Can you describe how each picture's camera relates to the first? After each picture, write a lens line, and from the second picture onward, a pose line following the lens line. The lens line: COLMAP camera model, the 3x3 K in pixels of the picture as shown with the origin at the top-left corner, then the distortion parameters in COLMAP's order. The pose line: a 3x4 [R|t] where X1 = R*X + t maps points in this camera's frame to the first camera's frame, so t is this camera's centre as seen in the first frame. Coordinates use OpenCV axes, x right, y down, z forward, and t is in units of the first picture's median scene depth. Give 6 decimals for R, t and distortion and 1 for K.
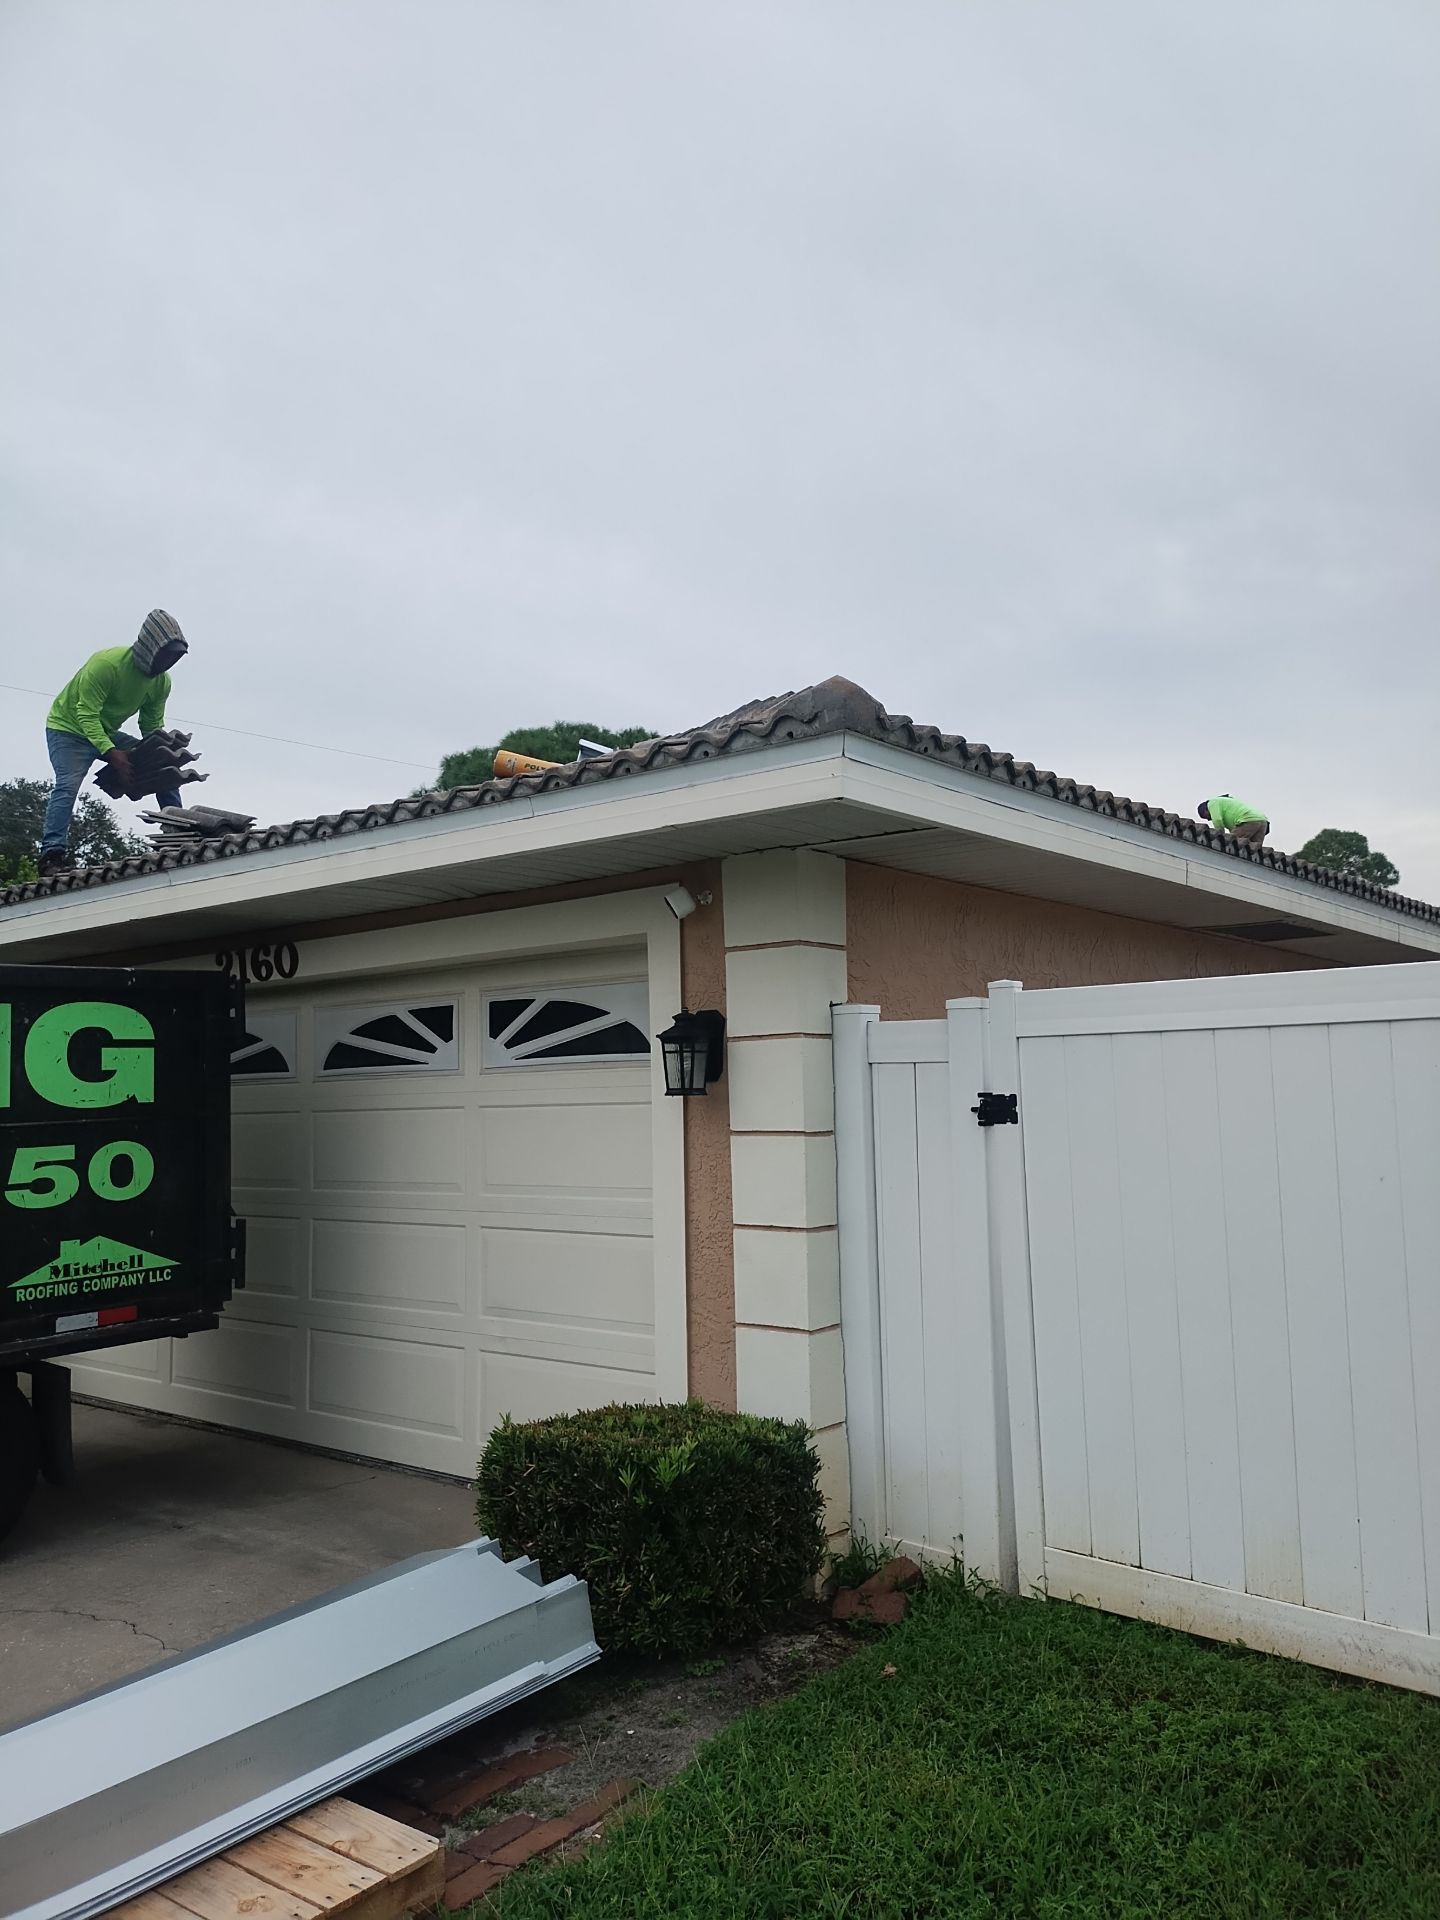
lens RADIAL K [[1431.0, 0, 720.0], [0, 1431.0, 960.0], [0, 0, 1]] dist [0.041776, -0.045330]
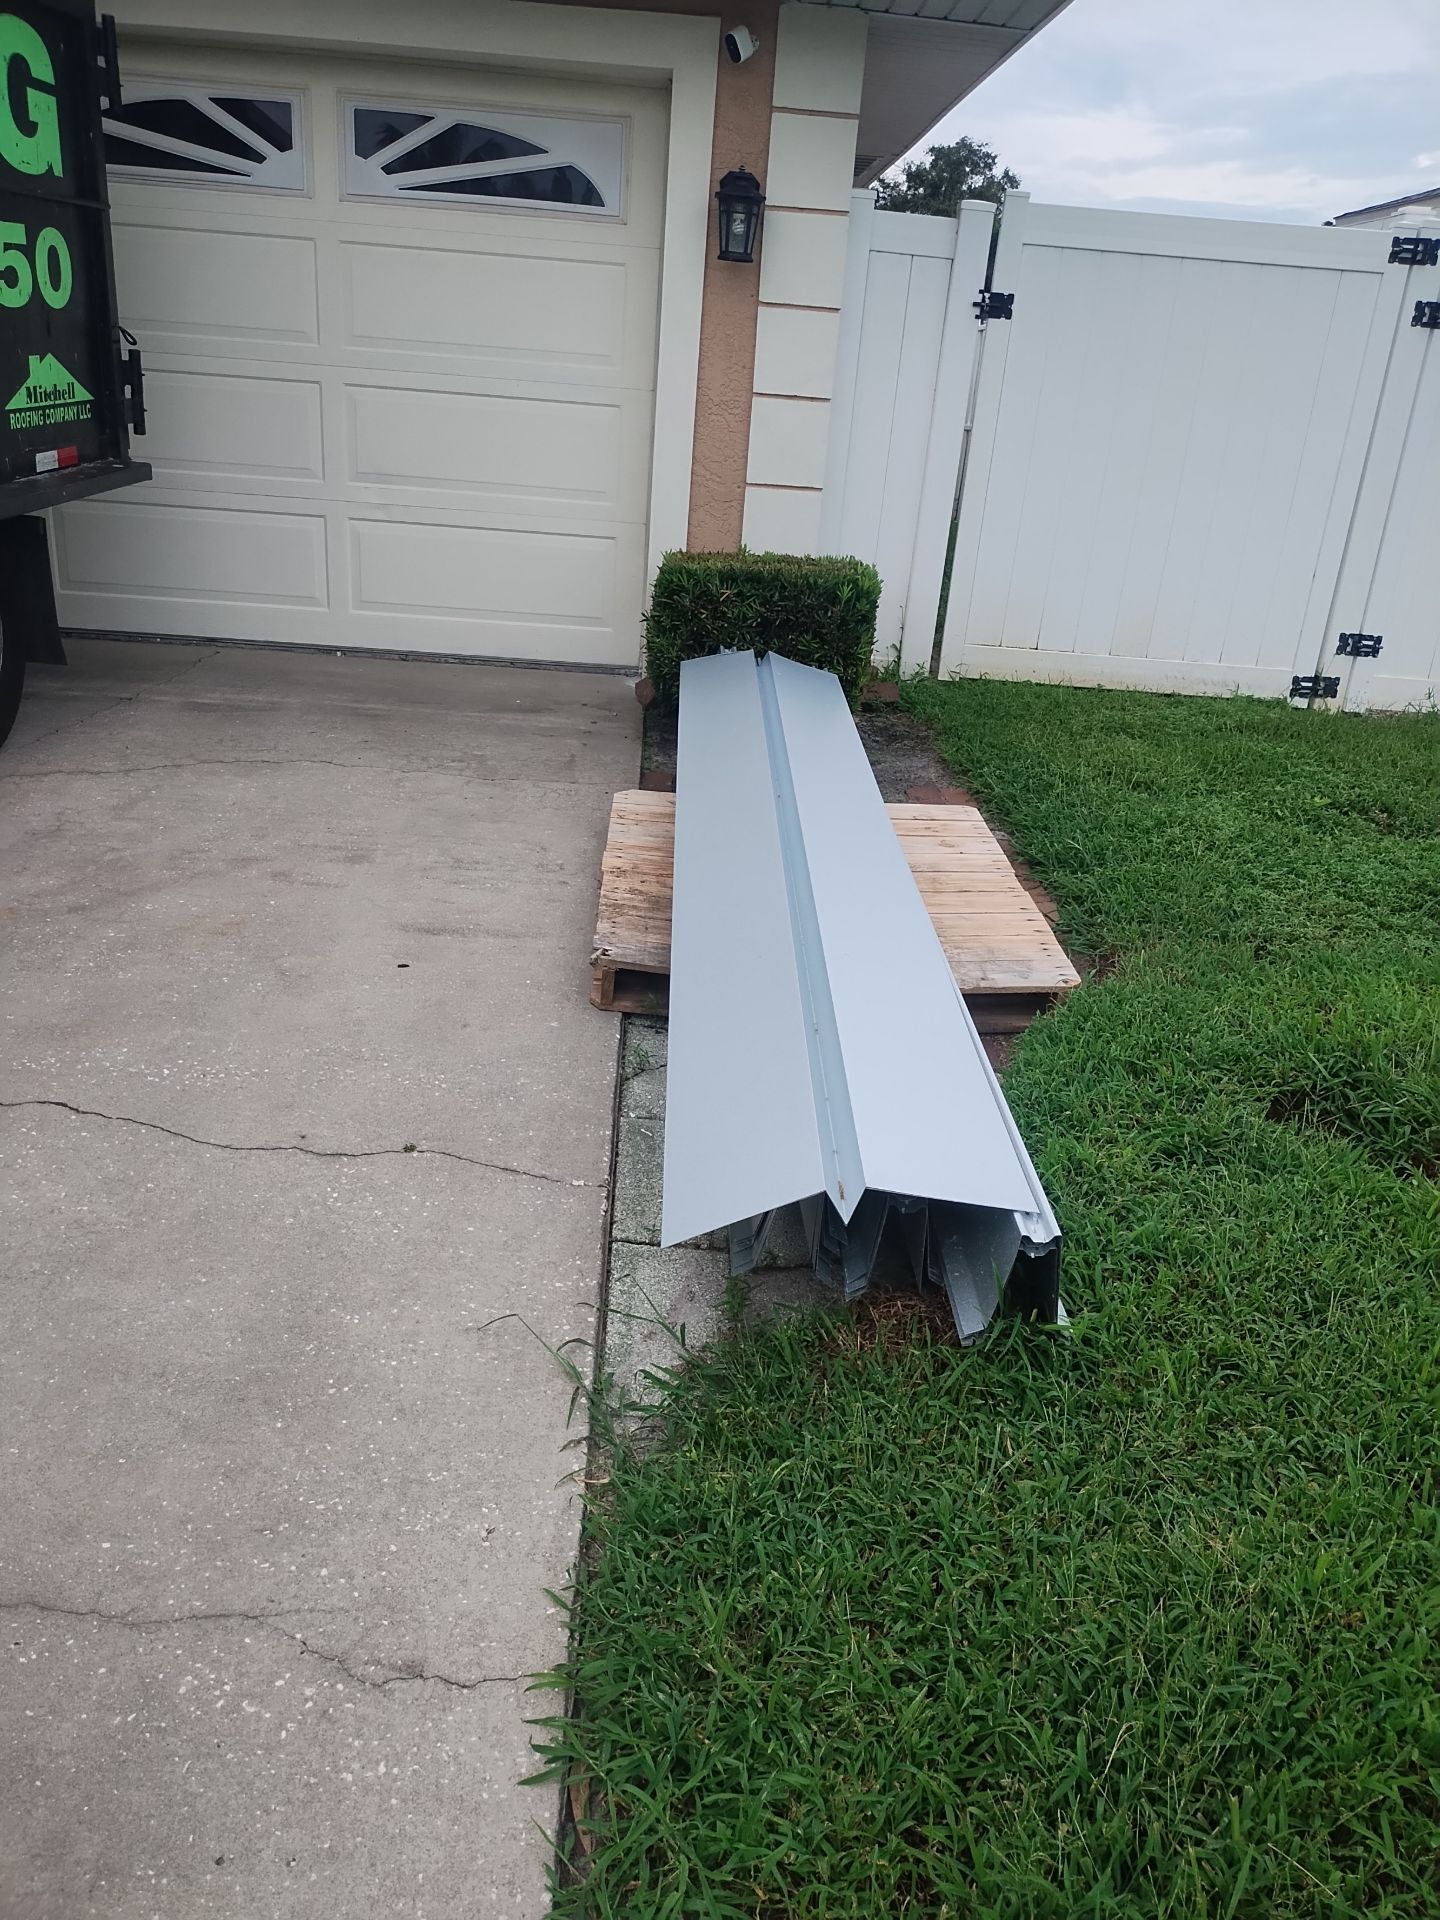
lens RADIAL K [[1431.0, 0, 720.0], [0, 1431.0, 960.0], [0, 0, 1]] dist [0.041776, -0.045330]
pose [[0.747933, -0.180071, 0.638883, -0.681819], [-0.151977, 0.890476, 0.428901, 0.083857], [-0.646142, -0.417885, 0.638649, 0.088109]]
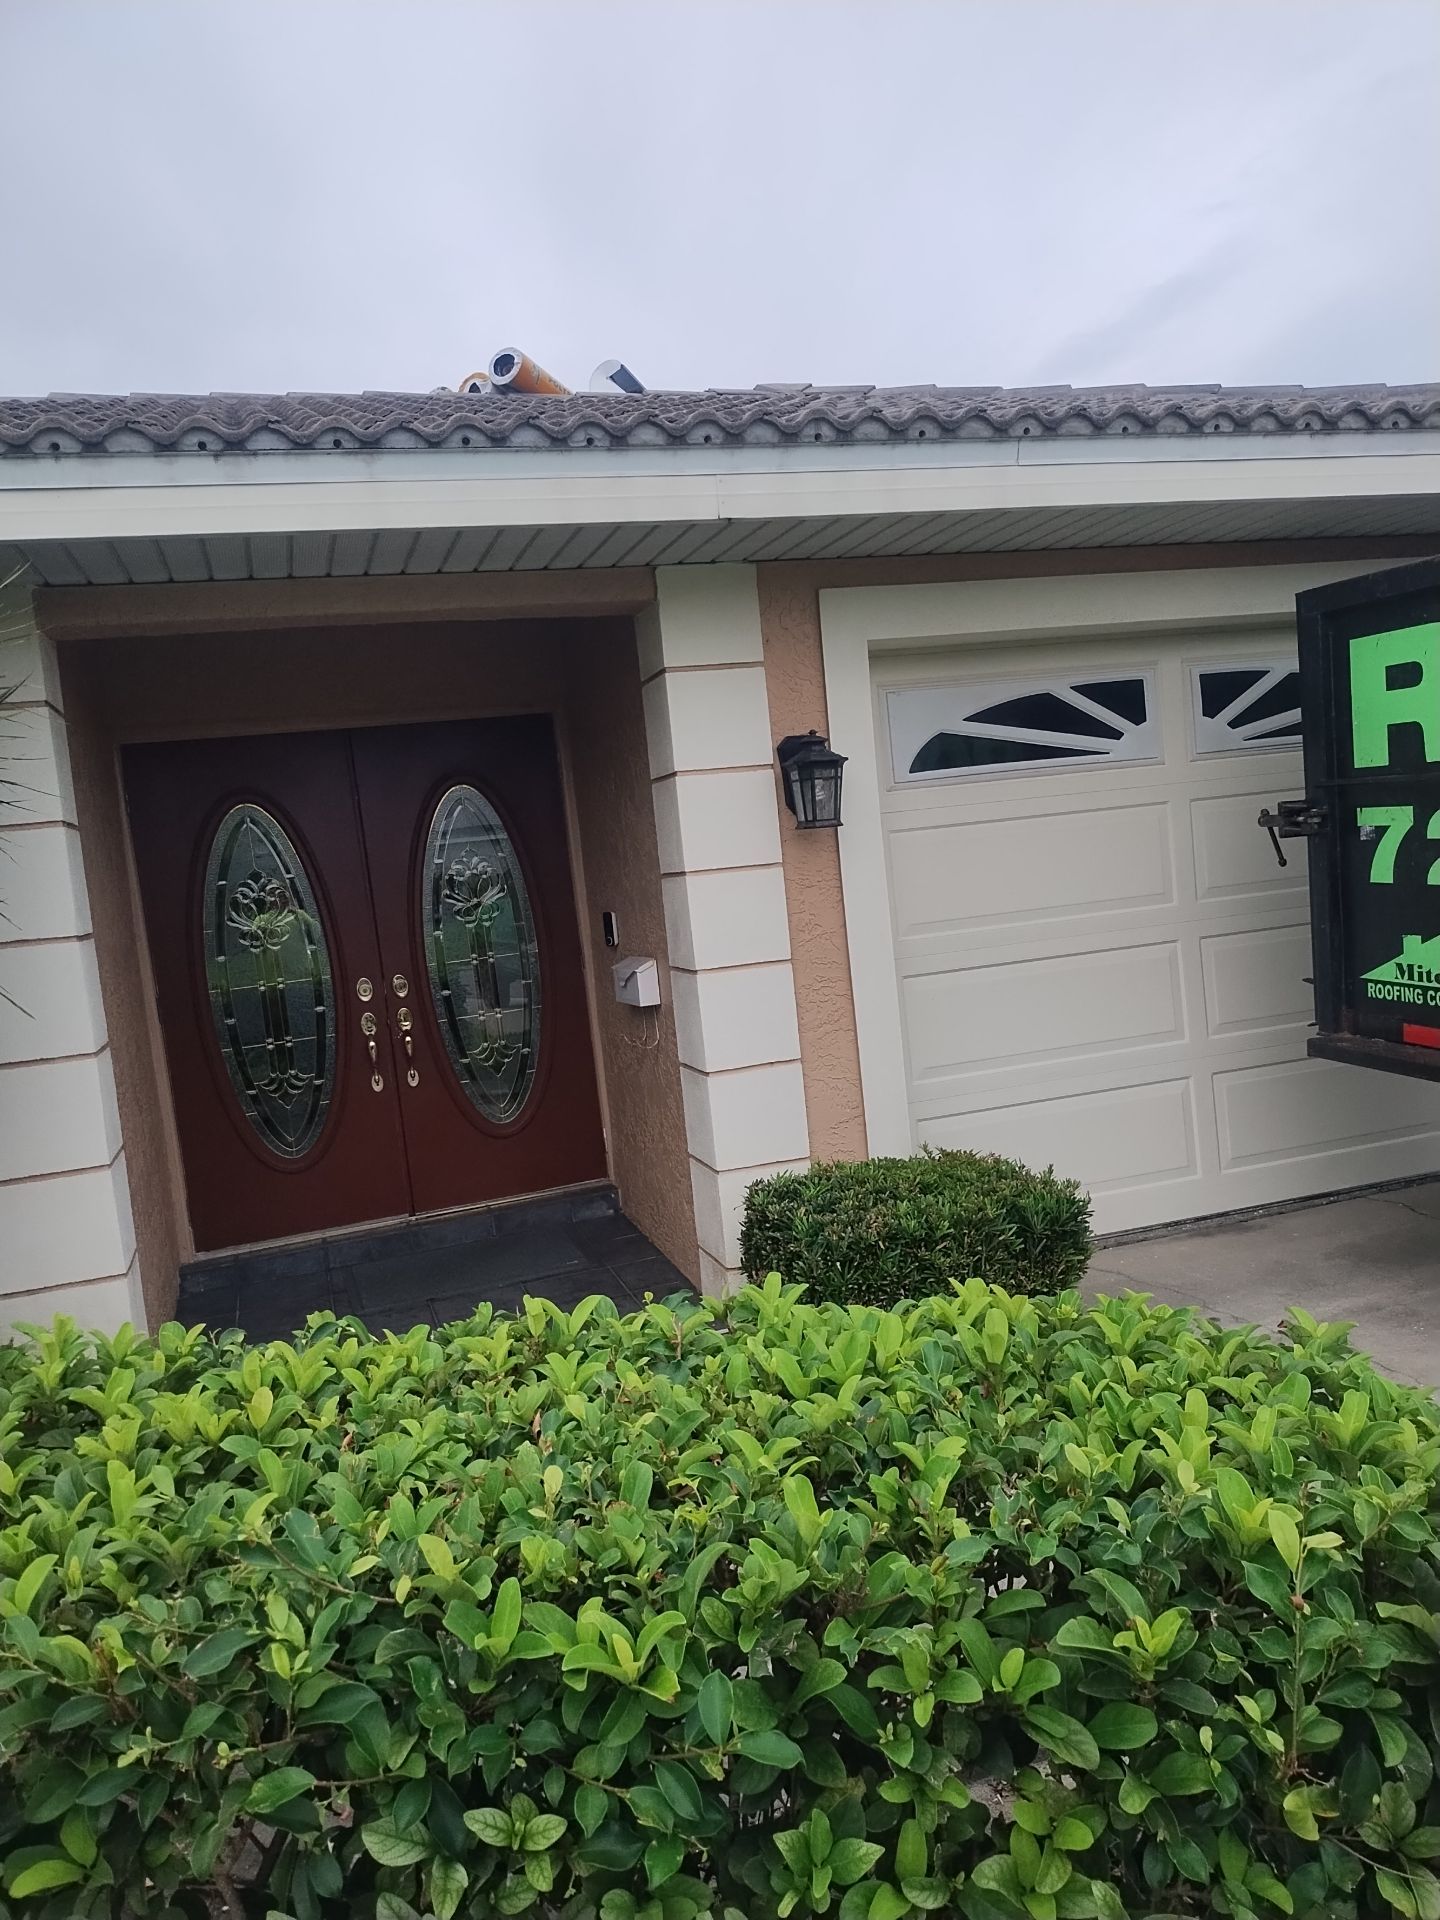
lens RADIAL K [[1431.0, 0, 720.0], [0, 1431.0, 960.0], [0, 0, 1]] dist [0.041776, -0.045330]
pose [[0.583789, -0.083759, 0.807574, -1.088369], [0.011916, 0.995441, 0.094629, 0.119623], [-0.811818, -0.045620, 0.582125, 0.764122]]
